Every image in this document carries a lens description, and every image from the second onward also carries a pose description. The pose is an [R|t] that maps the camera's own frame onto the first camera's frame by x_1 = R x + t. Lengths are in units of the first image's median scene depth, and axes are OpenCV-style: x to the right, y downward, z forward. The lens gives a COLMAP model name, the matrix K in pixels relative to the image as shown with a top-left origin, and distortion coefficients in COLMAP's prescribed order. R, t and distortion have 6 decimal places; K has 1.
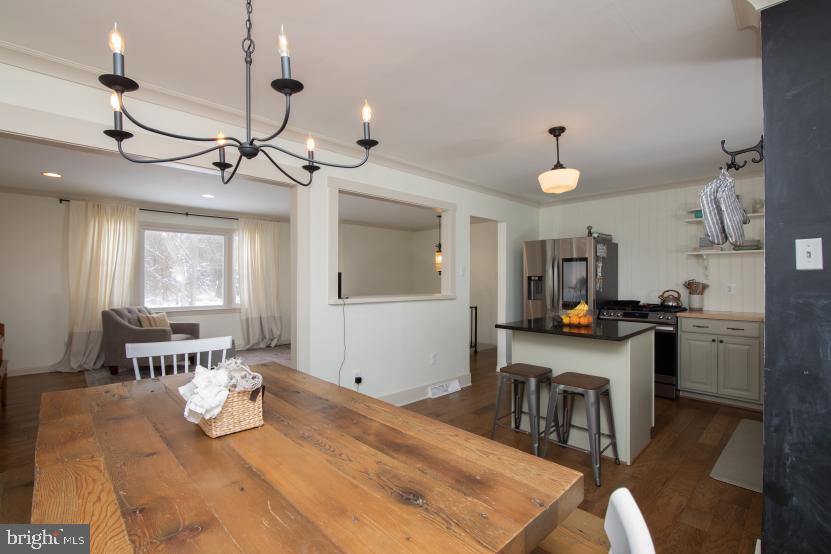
lens RADIAL K [[380.3, 0, 414.9], [0, 380.3, 277.1], [0, 0, 1]] dist [-0.012573, 0.001134]
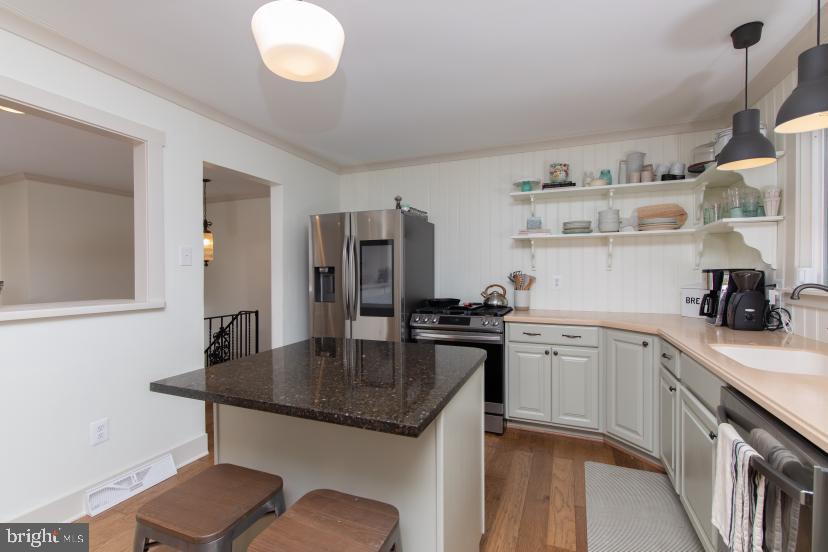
lens RADIAL K [[378.9, 0, 412.4], [0, 378.9, 273.8], [0, 0, 1]] dist [-0.012573, 0.001134]
pose [[0.914922, -0.005865, 0.403589, 0.215643], [0.002515, 0.999958, 0.008829, 0.004537], [-0.403623, -0.007063, 0.914898, 0.369458]]
